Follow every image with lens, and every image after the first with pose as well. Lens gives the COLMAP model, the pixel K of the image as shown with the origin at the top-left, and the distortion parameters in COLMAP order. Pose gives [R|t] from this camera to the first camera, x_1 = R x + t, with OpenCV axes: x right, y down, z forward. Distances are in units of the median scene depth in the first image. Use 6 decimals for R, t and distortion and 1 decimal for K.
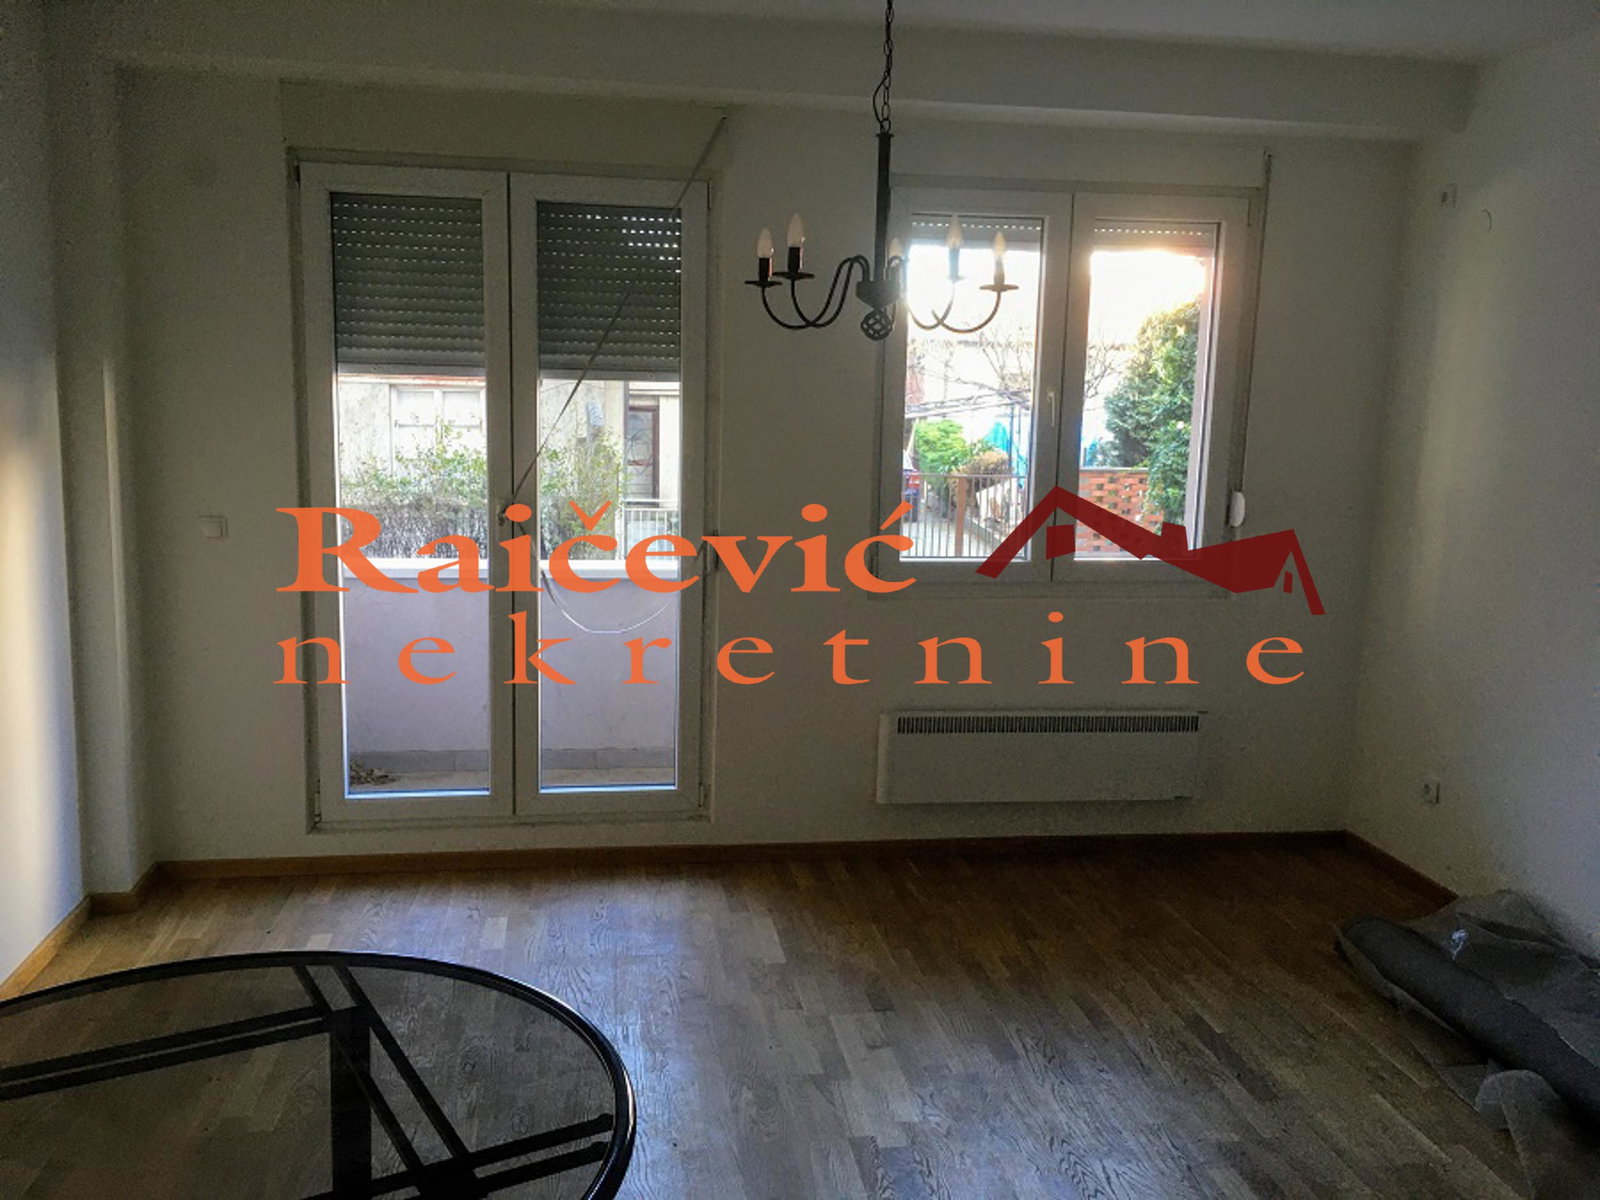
lens RADIAL K [[1356.8, 0, 802.0], [0, 1356.8, 600.0], [0, 0, 1]] dist [0.069562, -0.111821]
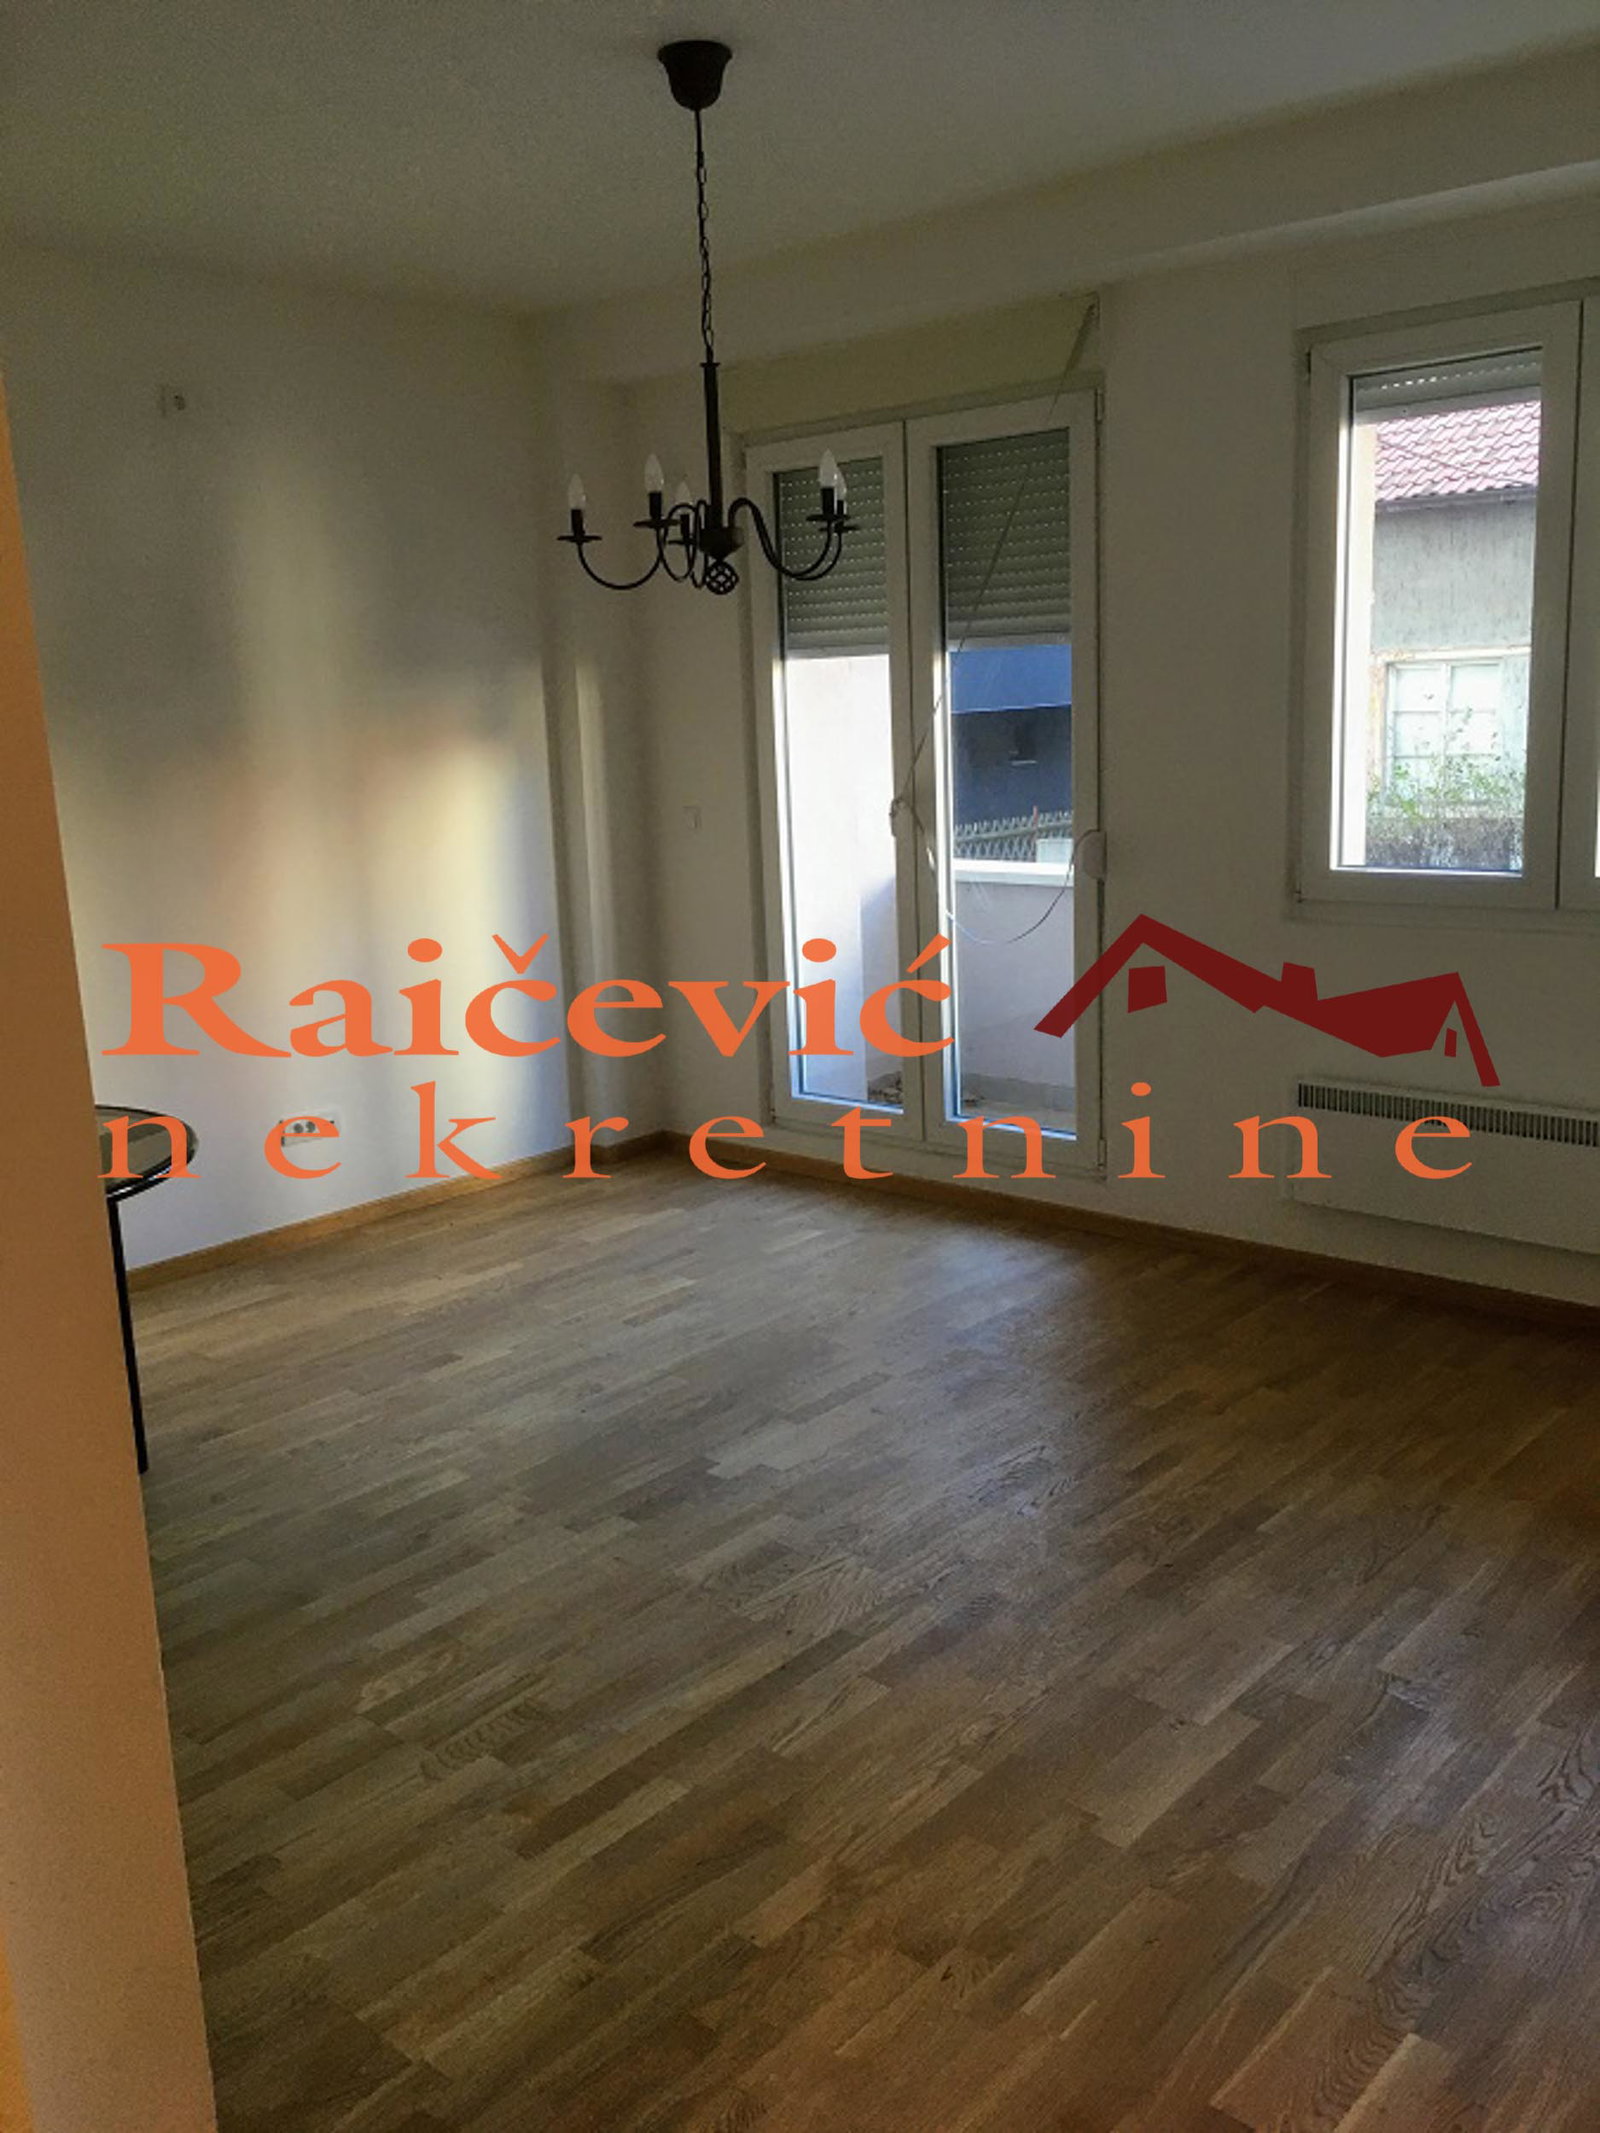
lens RADIAL K [[1808.7, 0, 796.7], [0, 1808.7, 1066.0], [0, 0, 1]] dist [0.069562, -0.111821]
pose [[0.631456, 0.107704, -0.767895, 0.707119], [-0.061913, 0.994148, 0.088525, 0.007418], [0.772936, -0.008356, 0.634429, 0.182149]]
